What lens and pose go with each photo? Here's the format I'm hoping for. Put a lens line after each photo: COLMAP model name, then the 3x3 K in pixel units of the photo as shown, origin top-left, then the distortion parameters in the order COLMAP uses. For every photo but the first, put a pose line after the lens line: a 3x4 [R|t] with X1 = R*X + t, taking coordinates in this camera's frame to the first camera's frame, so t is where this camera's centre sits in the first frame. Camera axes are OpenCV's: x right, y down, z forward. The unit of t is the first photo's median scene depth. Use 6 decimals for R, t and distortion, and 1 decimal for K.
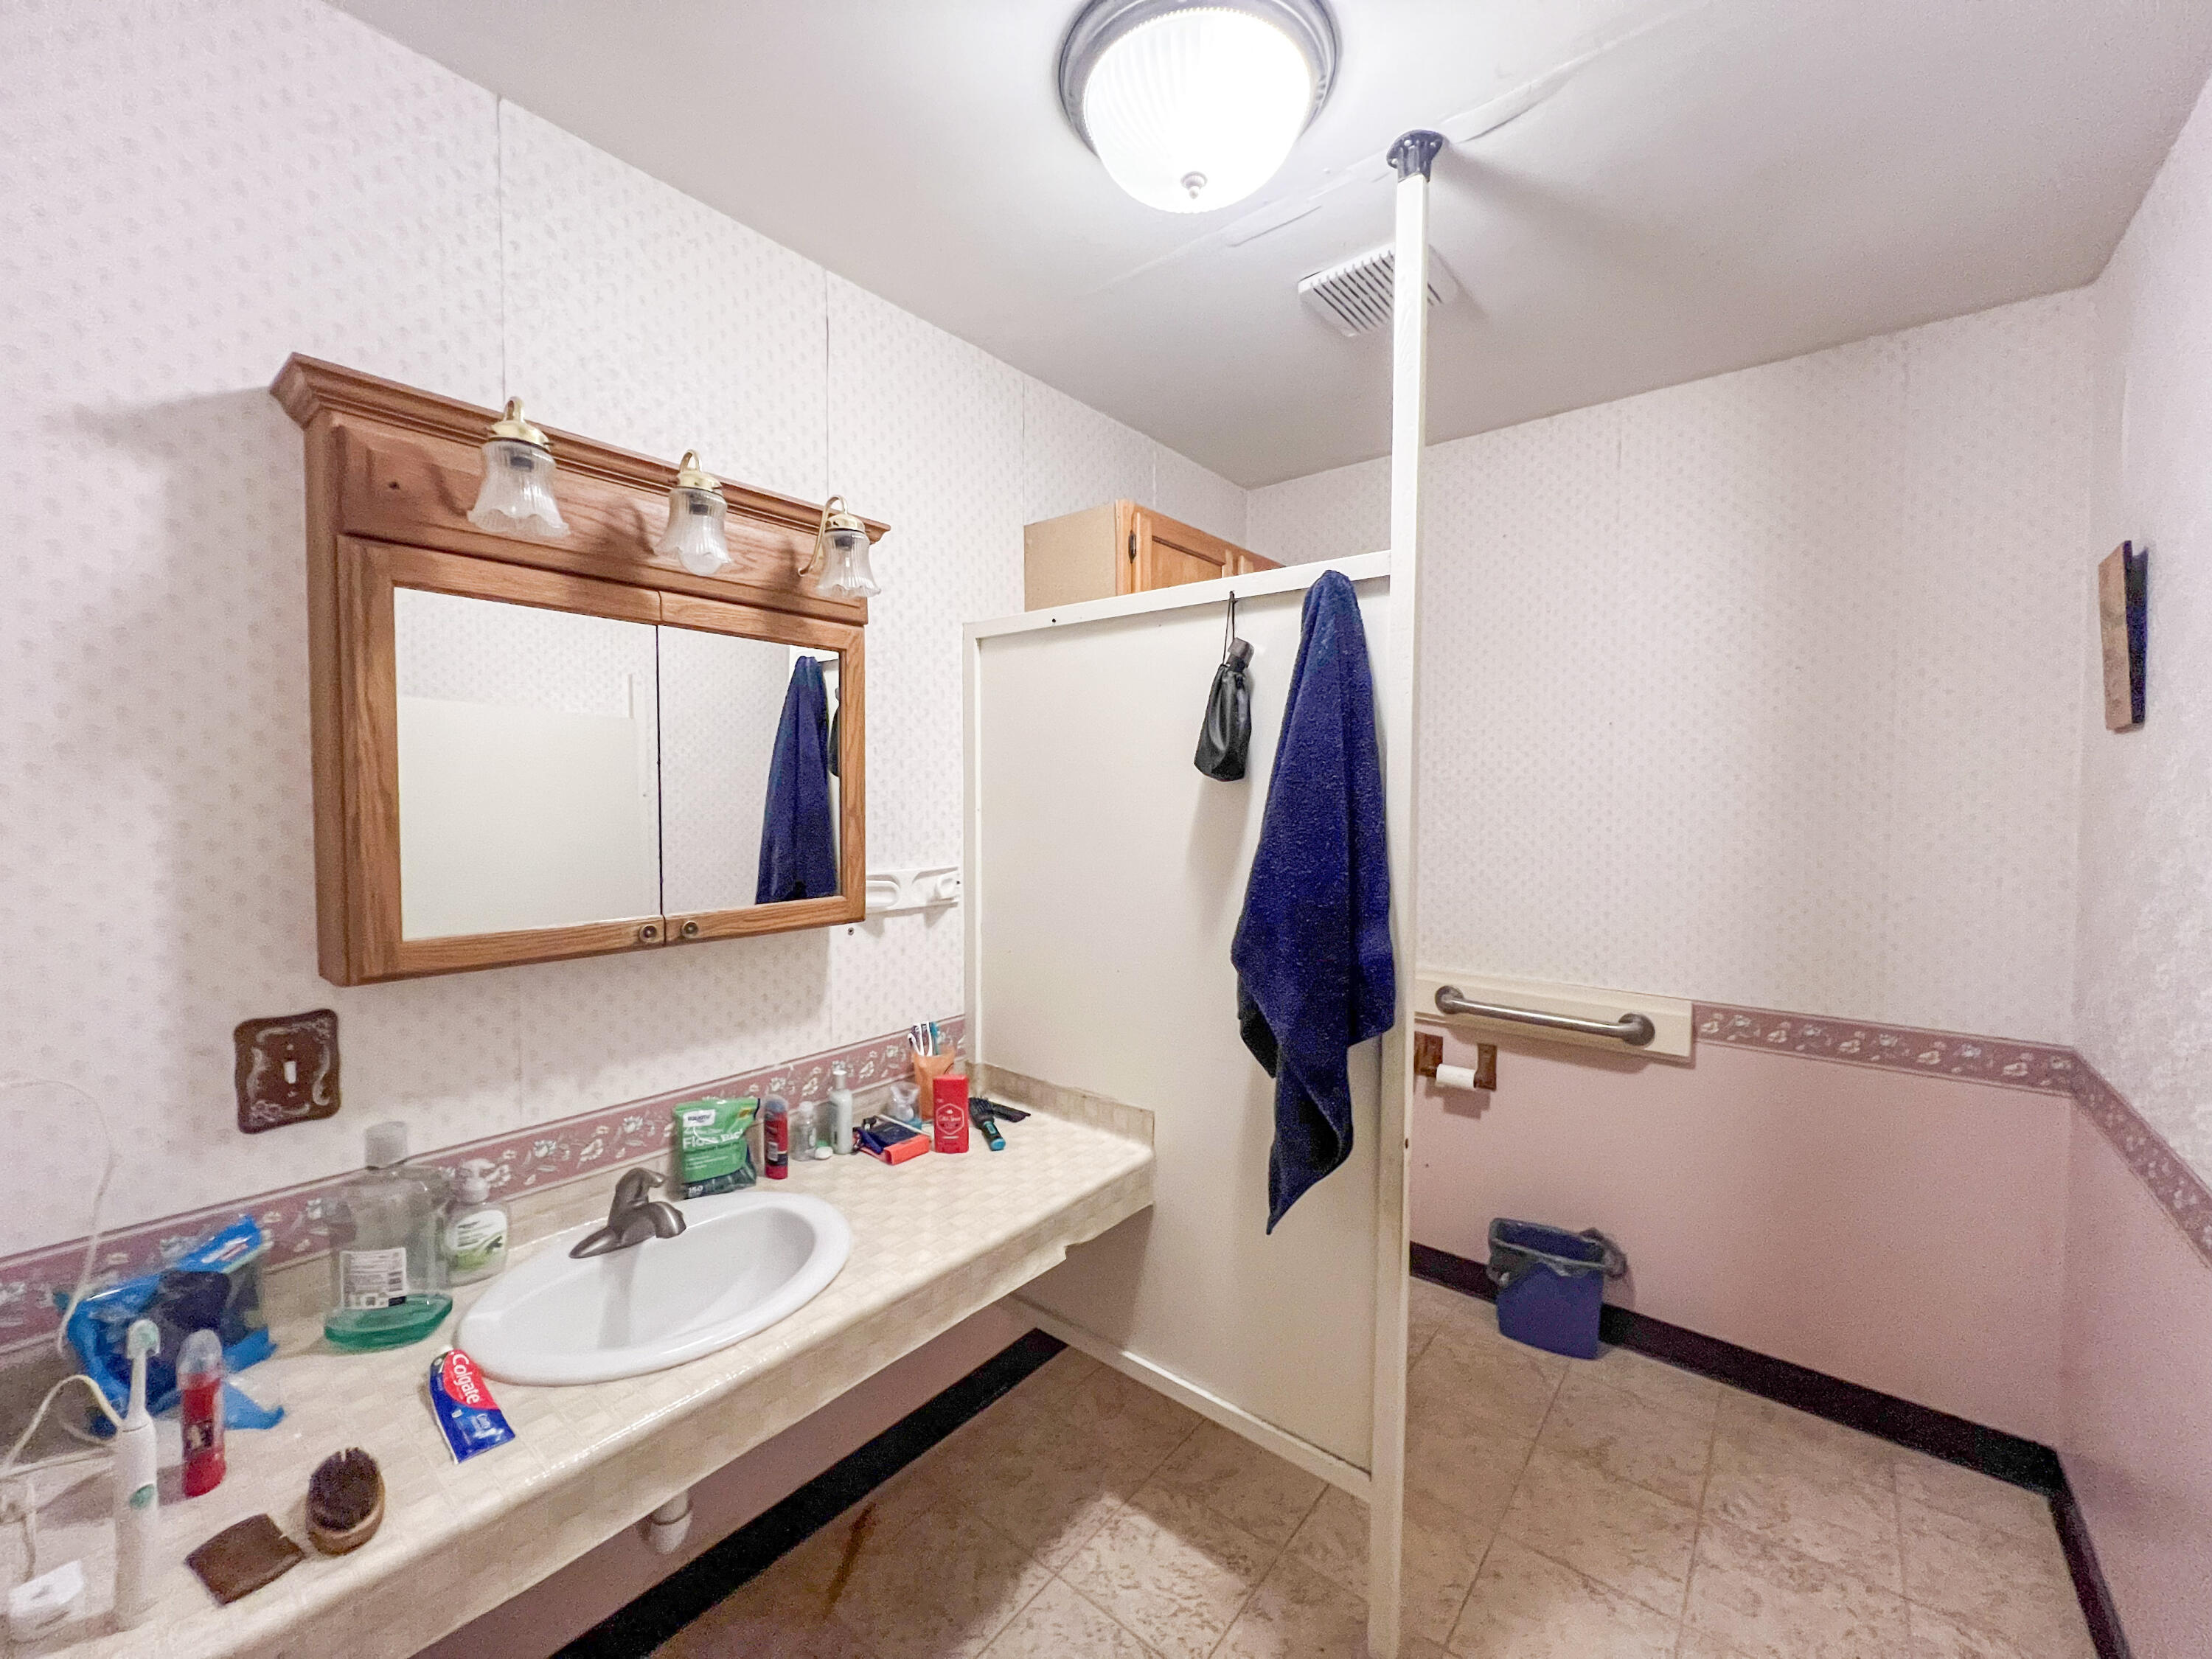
lens RADIAL K [[880.6, 0, 1114.5], [0, 880.6, 834.1], [0, 0, 1]] dist [0.001077, 0.000083]
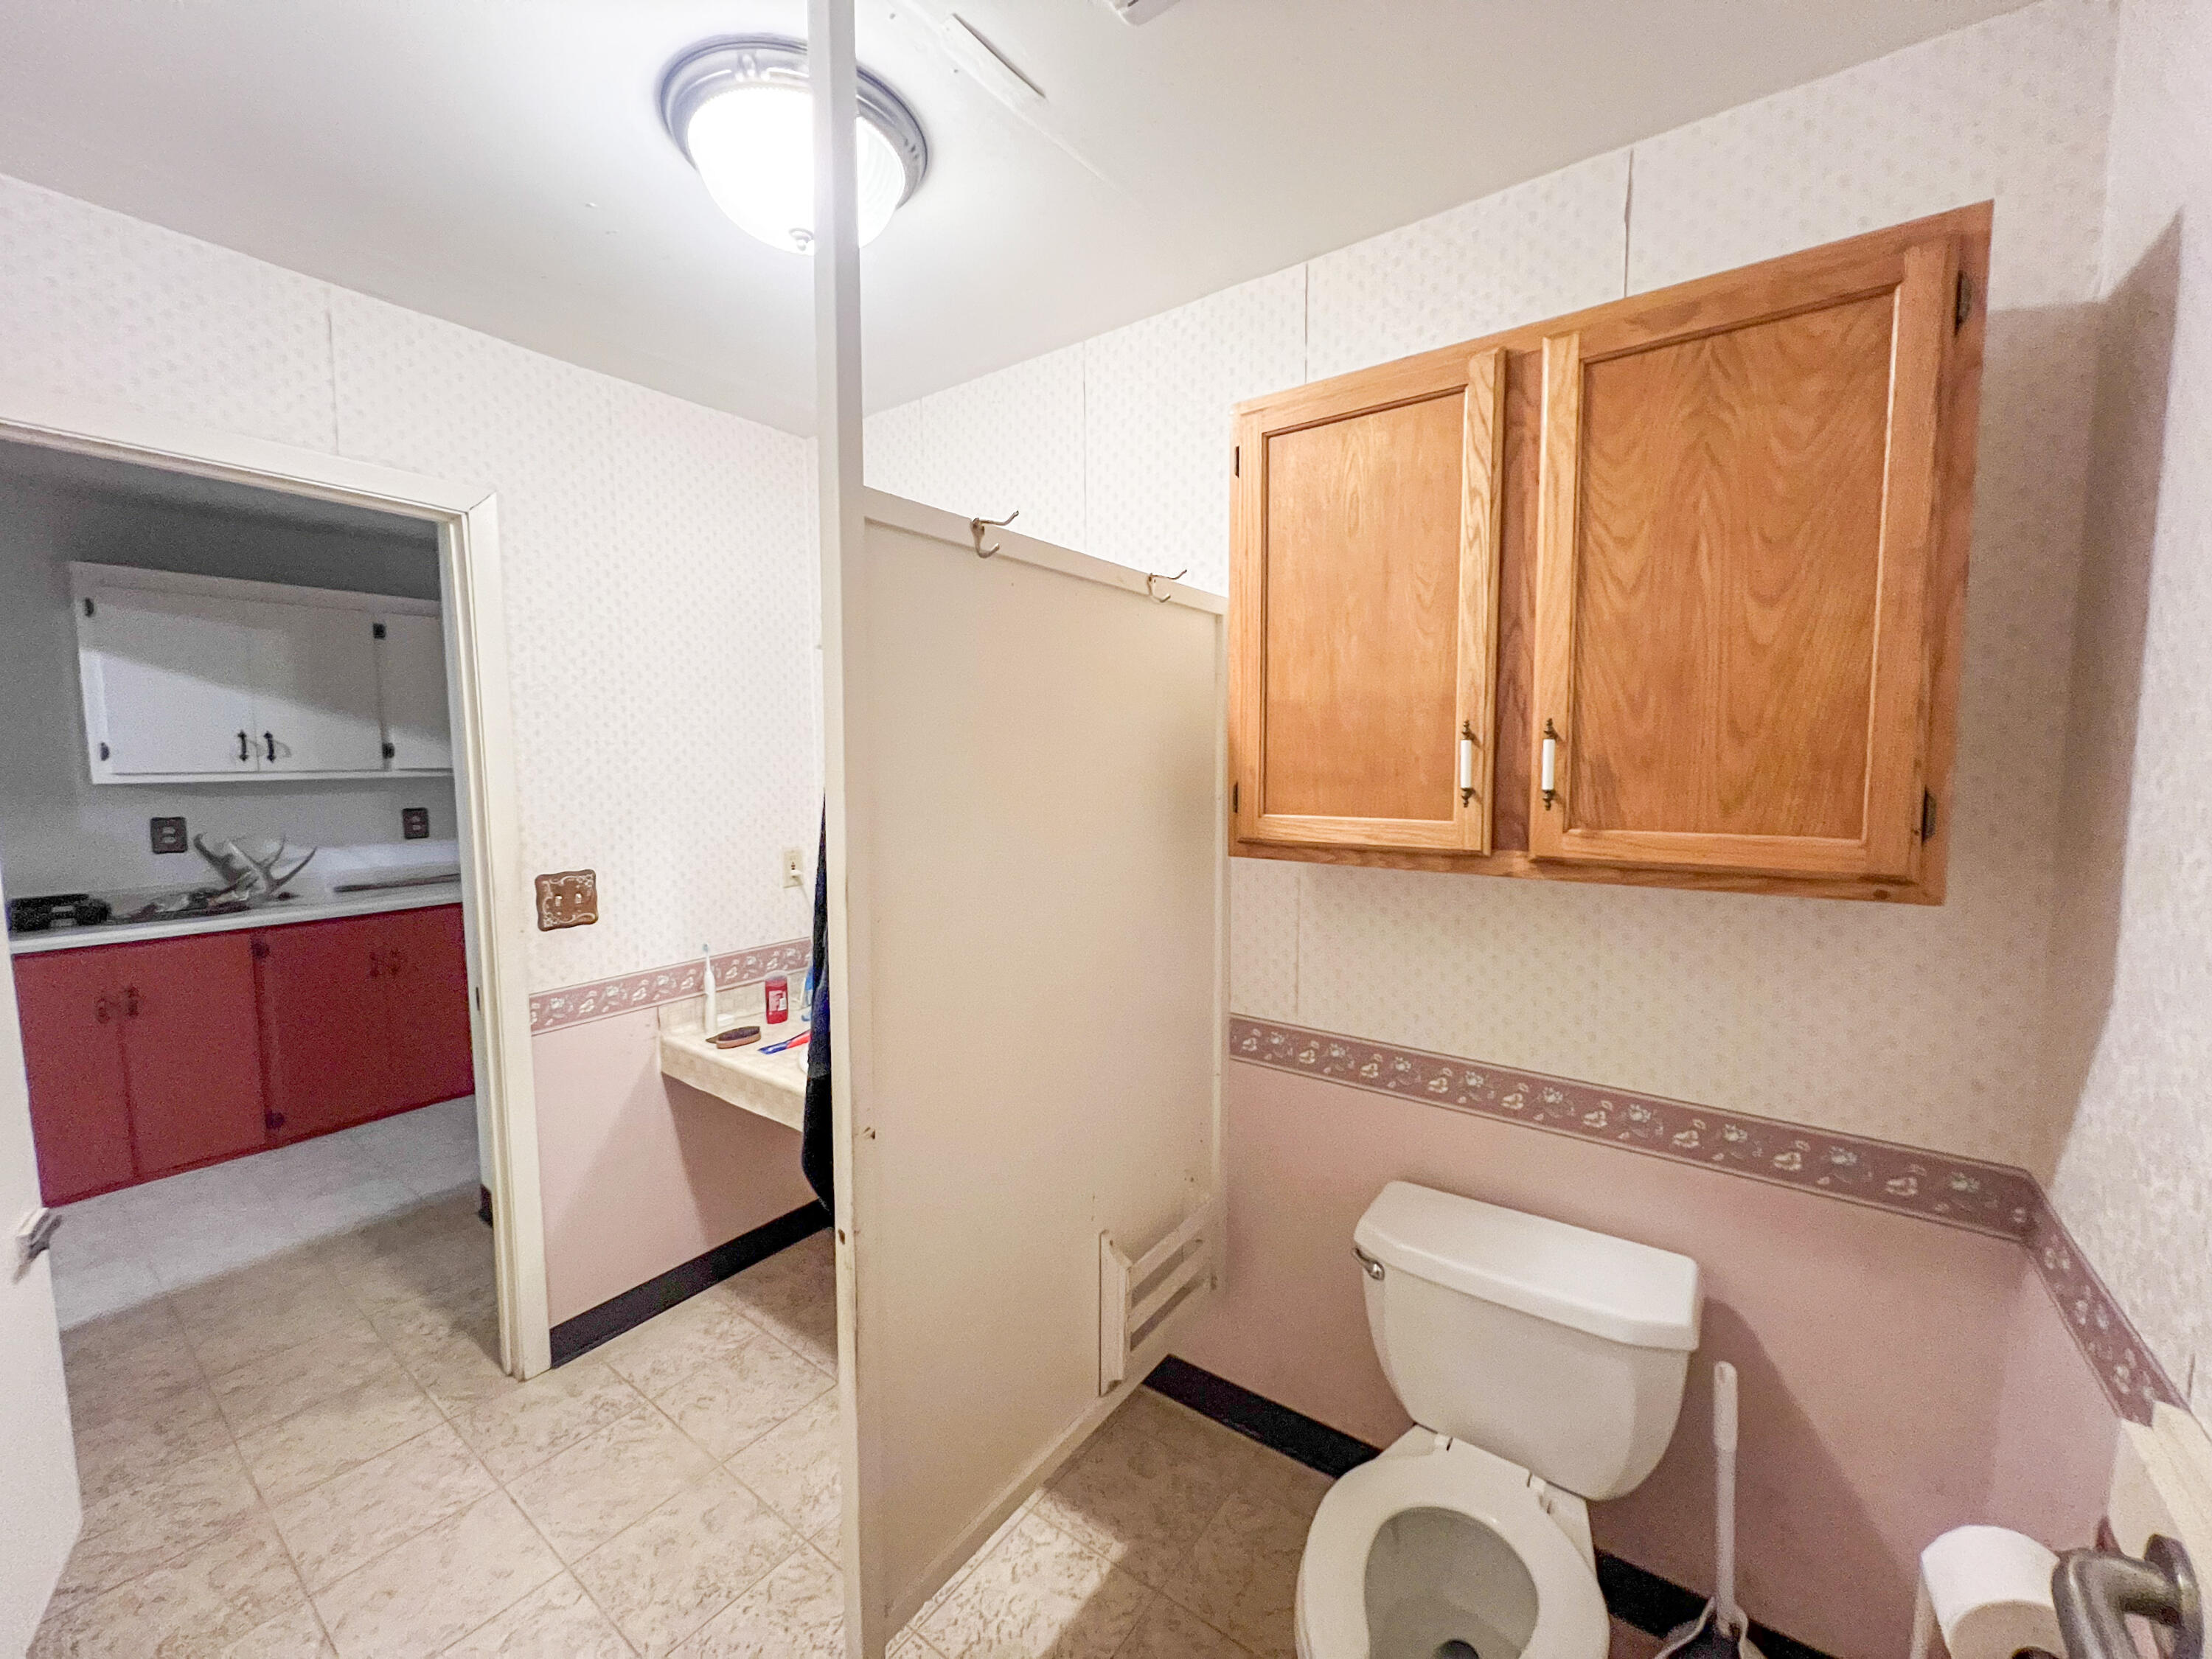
lens RADIAL K [[880.6, 0, 1111.6], [0, 880.6, 819.7], [0, 0, 1]] dist [0.001077, 0.000083]
pose [[0.038590, 0.072510, -0.996621, 0.902265], [-0.039856, 0.996682, 0.070971, -0.090894], [0.998460, 0.036983, 0.041352, 0.953609]]
